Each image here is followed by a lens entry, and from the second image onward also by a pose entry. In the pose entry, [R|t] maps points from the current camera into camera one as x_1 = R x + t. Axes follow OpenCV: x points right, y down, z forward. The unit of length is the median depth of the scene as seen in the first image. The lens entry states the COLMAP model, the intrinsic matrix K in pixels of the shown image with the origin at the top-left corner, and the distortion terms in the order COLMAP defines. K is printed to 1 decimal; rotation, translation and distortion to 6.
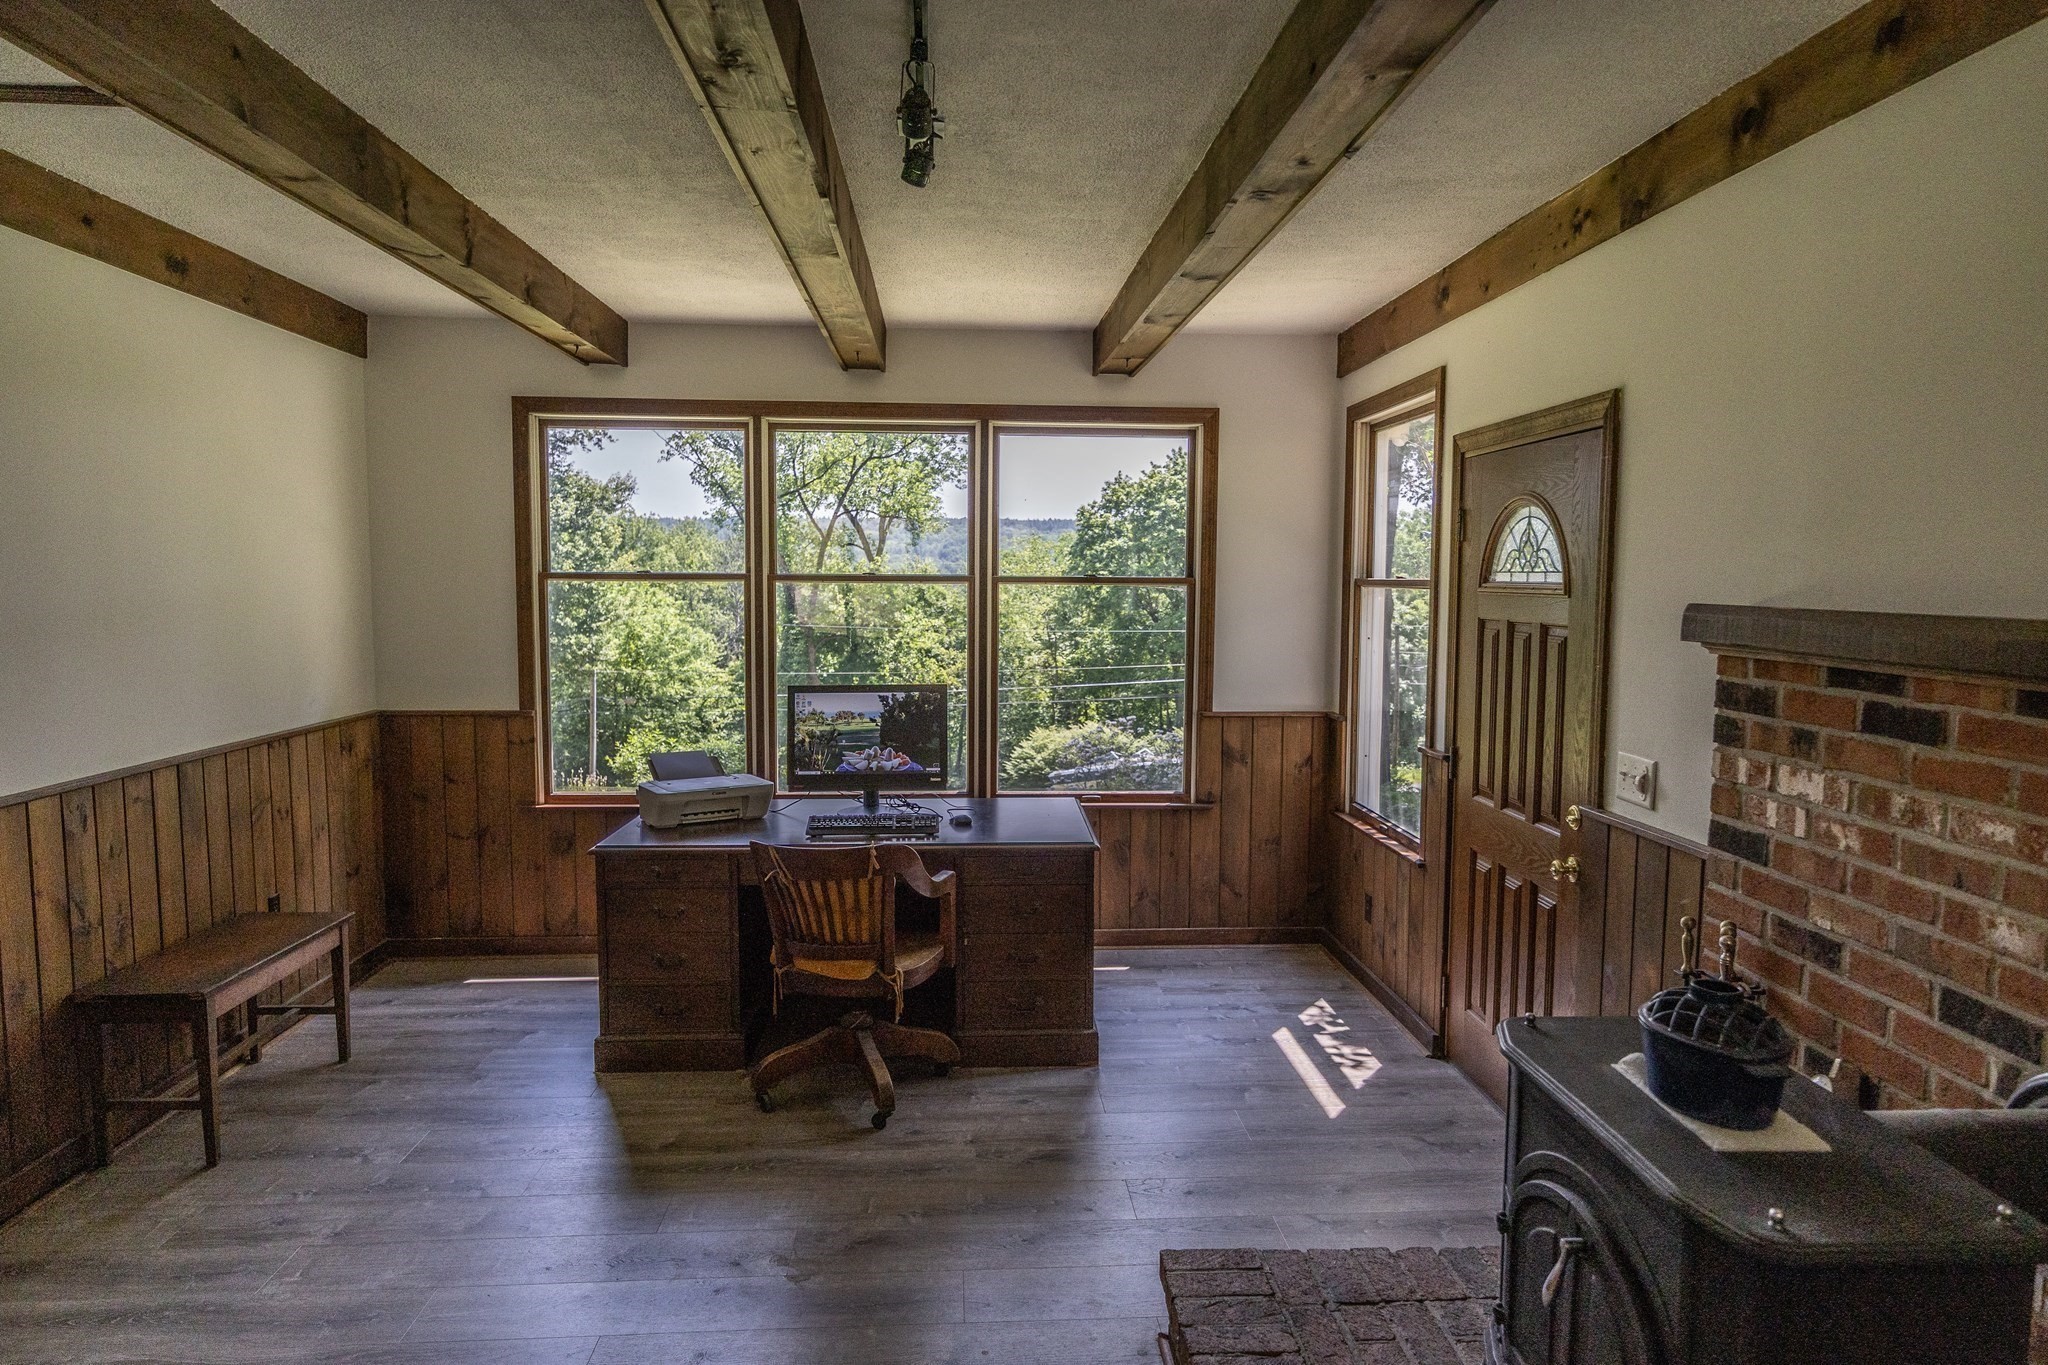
lens RADIAL K [[1275.7, 0, 1024.0], [0, 1275.7, 682.5], [0, 0, 1]] dist [-0.003579, -0.000299]
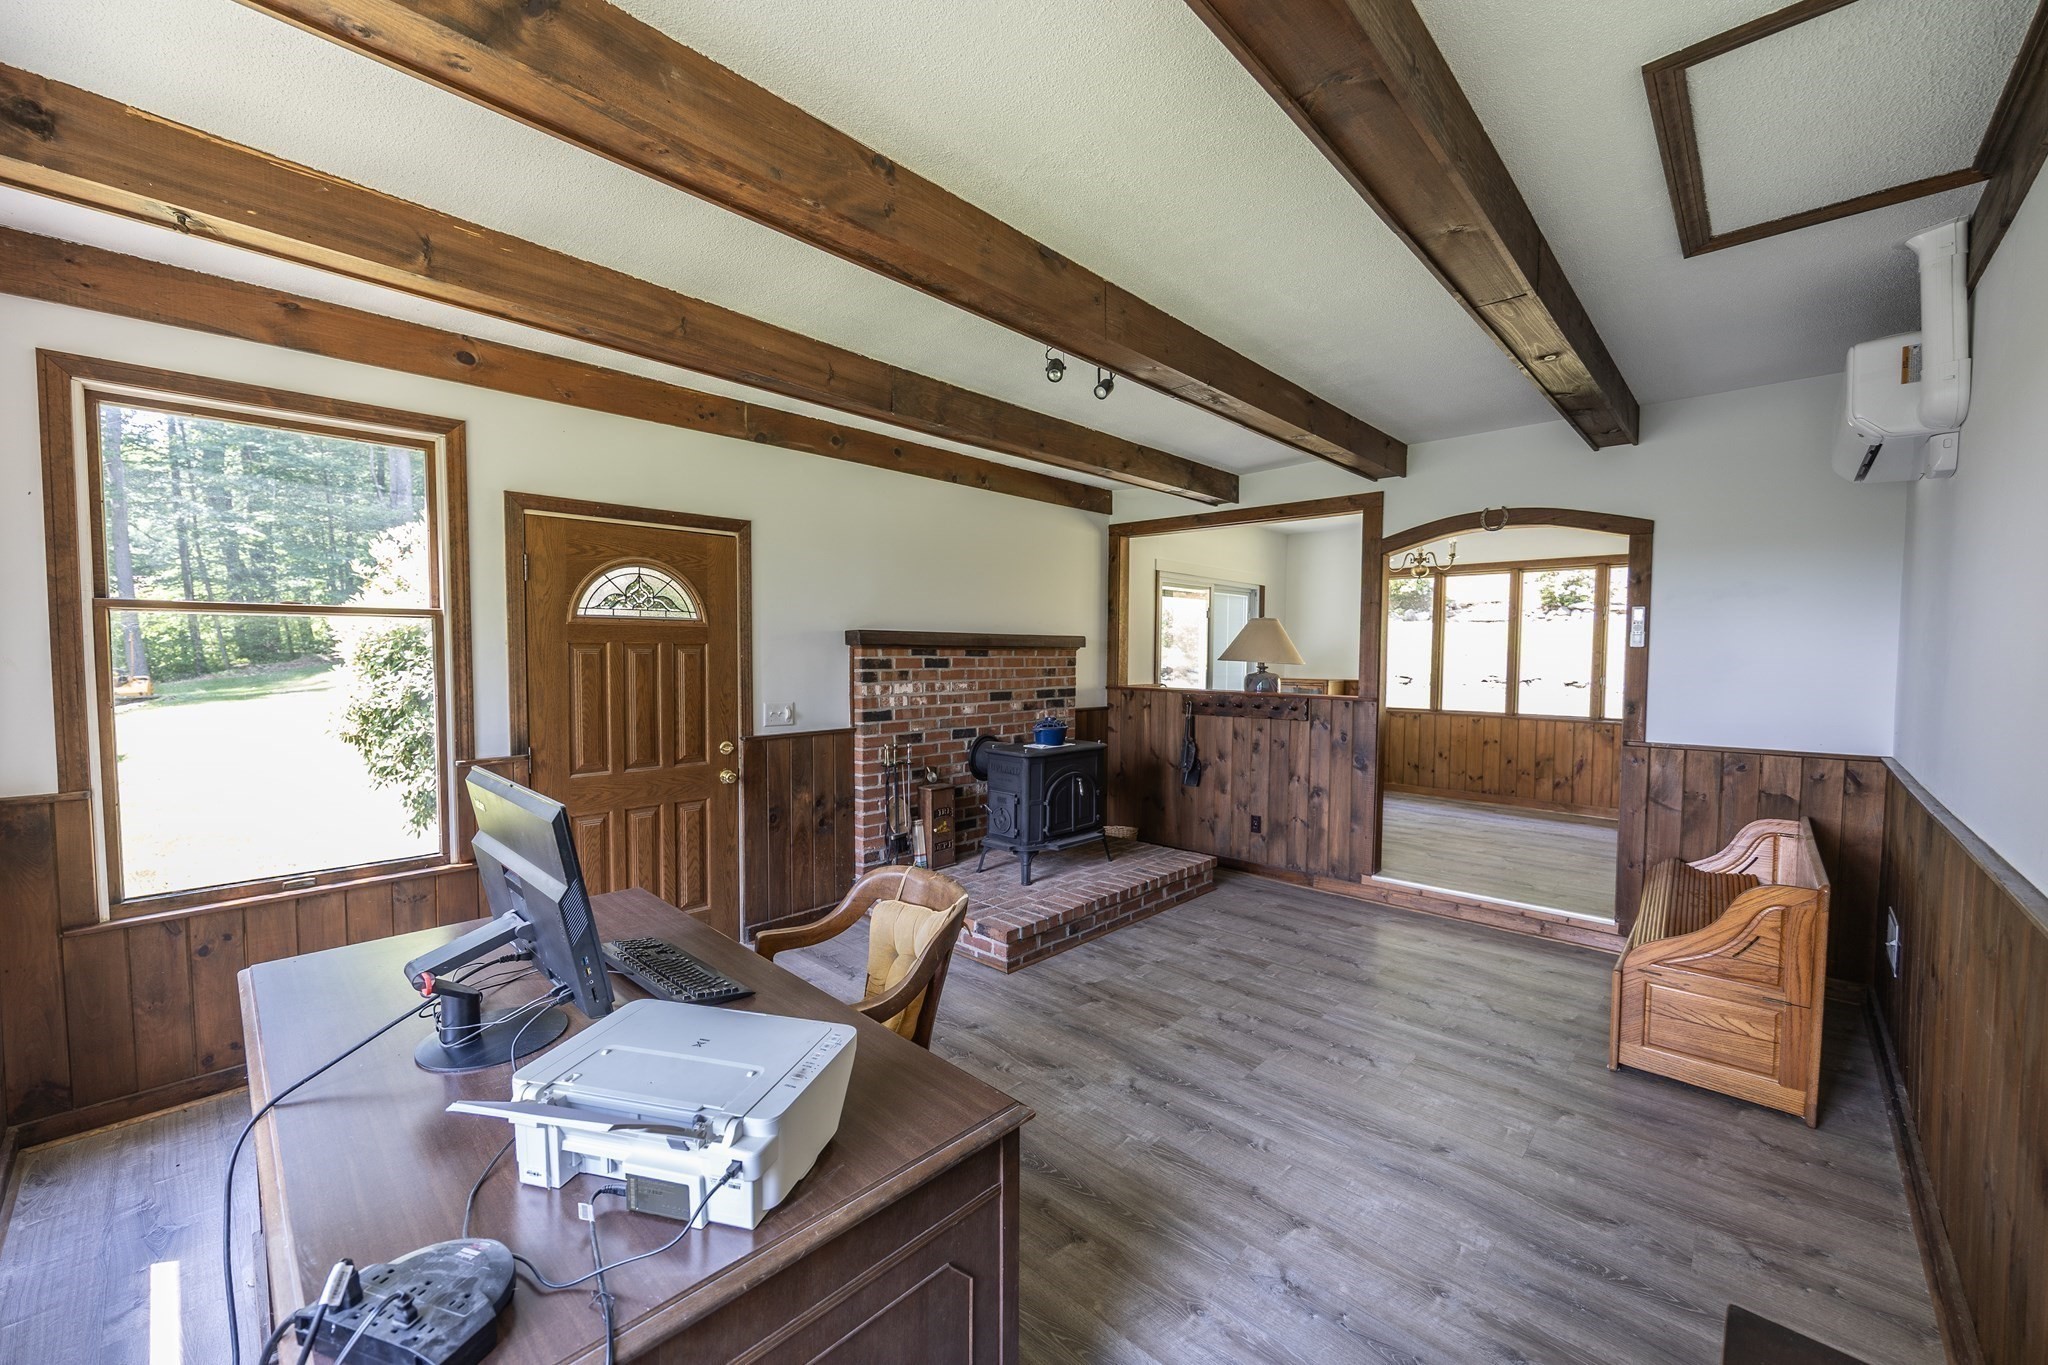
lens RADIAL K [[803.6, 0, 1024.0], [0, 803.6, 688.3], [0, 0, 1]] dist [-0.001357, 0.000190]
pose [[-0.687301, -0.046391, 0.724889, -0.665745], [0.052030, 0.992251, 0.112834, -0.083414], [-0.724507, 0.115266, -0.679562, 1.414957]]
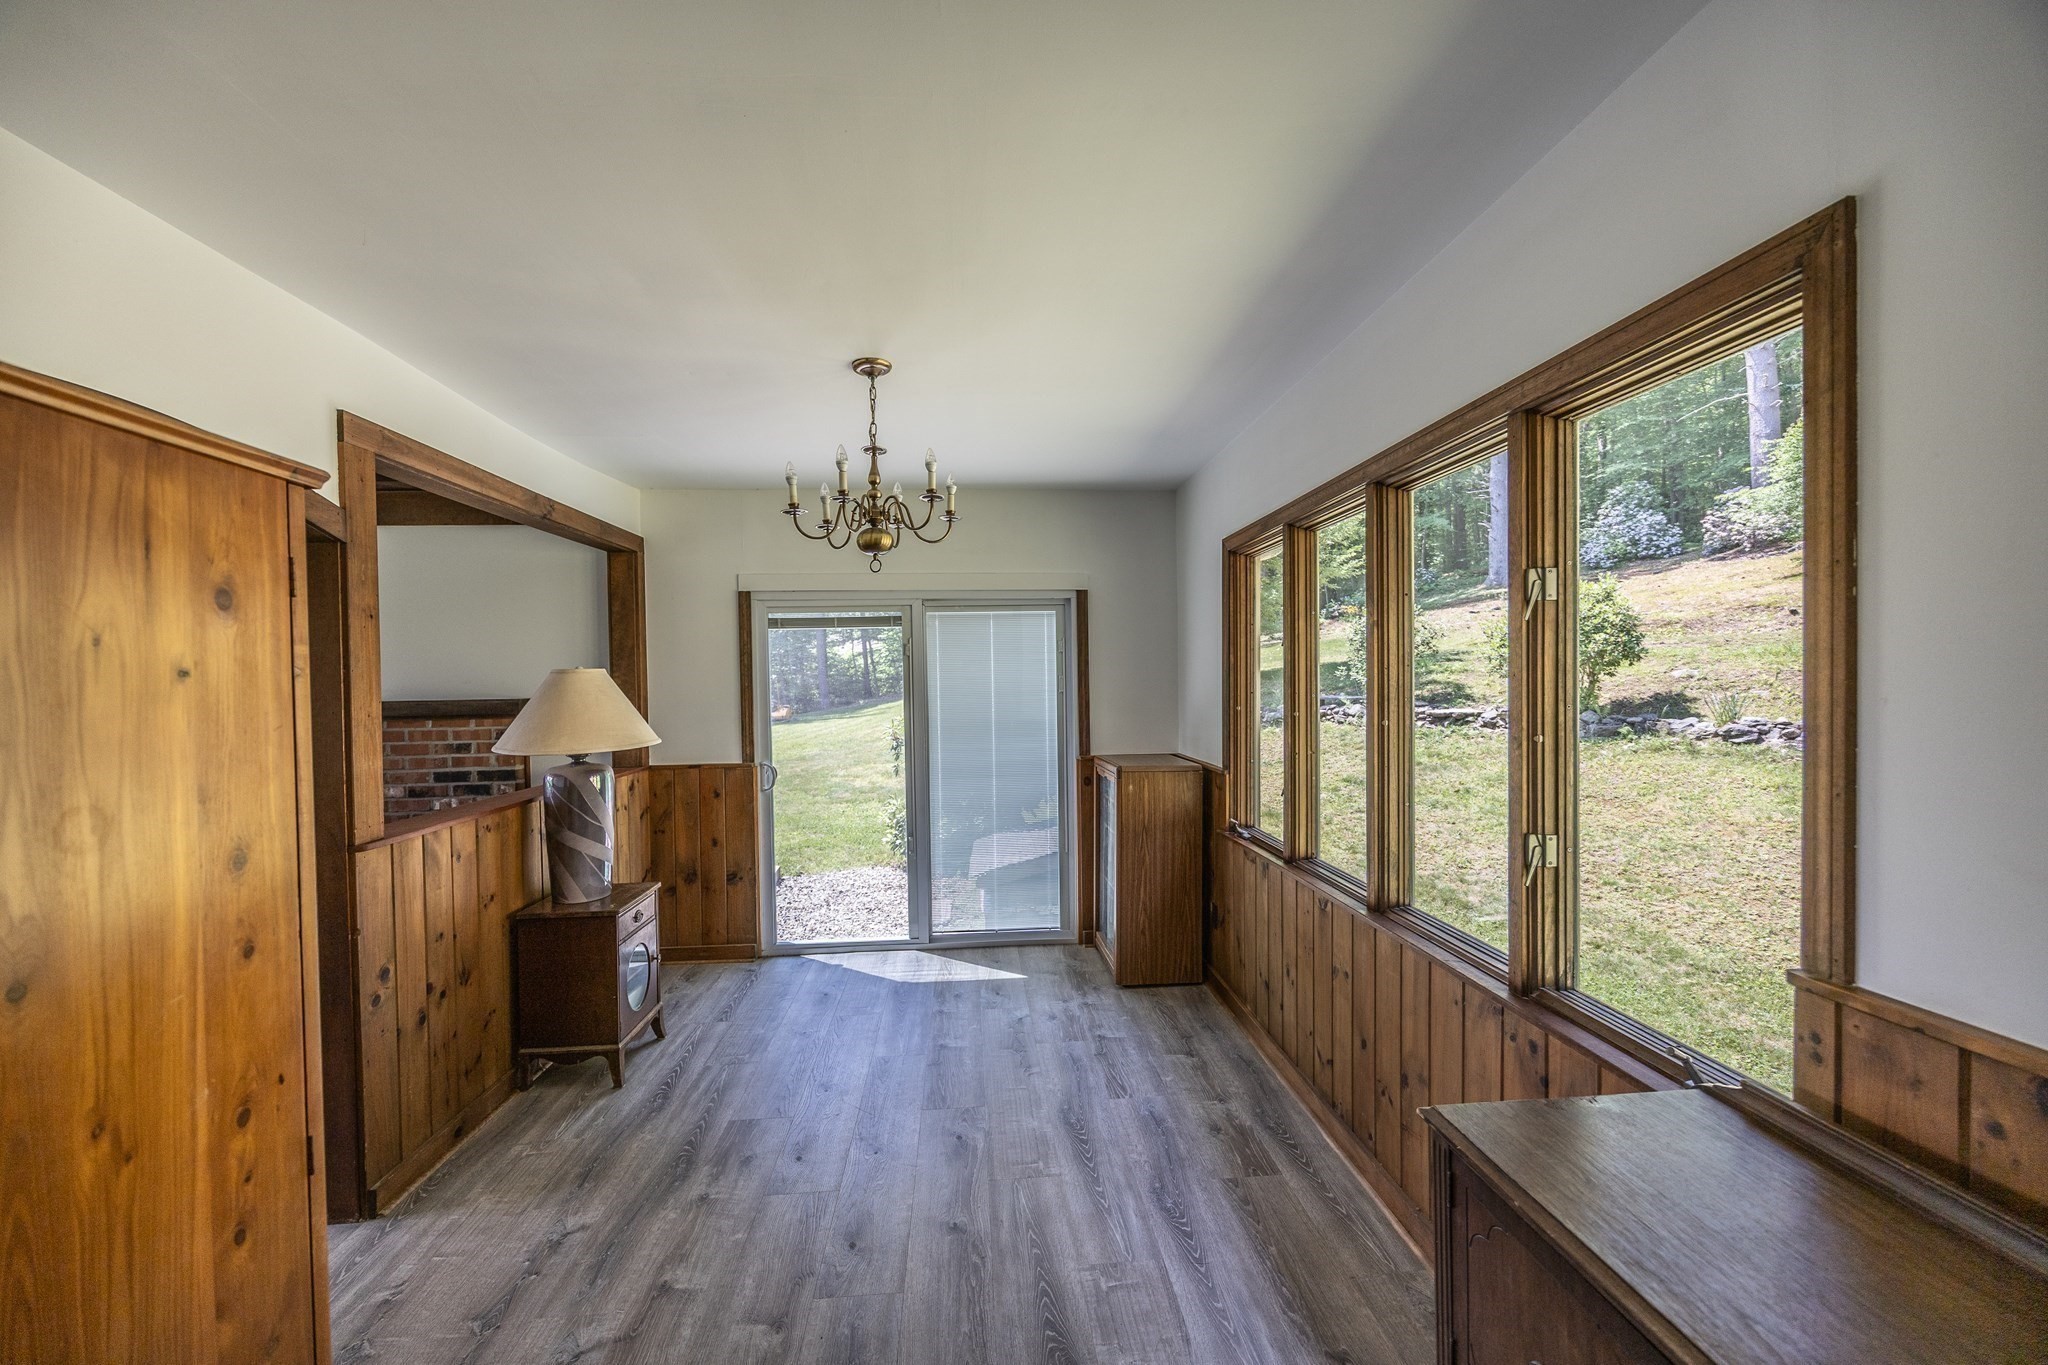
lens RADIAL K [[789.5, 0, 1026.4], [0, 789.5, 685.3], [0, 0, 1]] dist [-0.002699, -0.000018]
pose [[-0.013488, -0.019049, 0.999728, -0.730016], [0.103219, 0.994451, 0.020341, 0.034471], [-0.994567, 0.103466, -0.011447, -0.500685]]
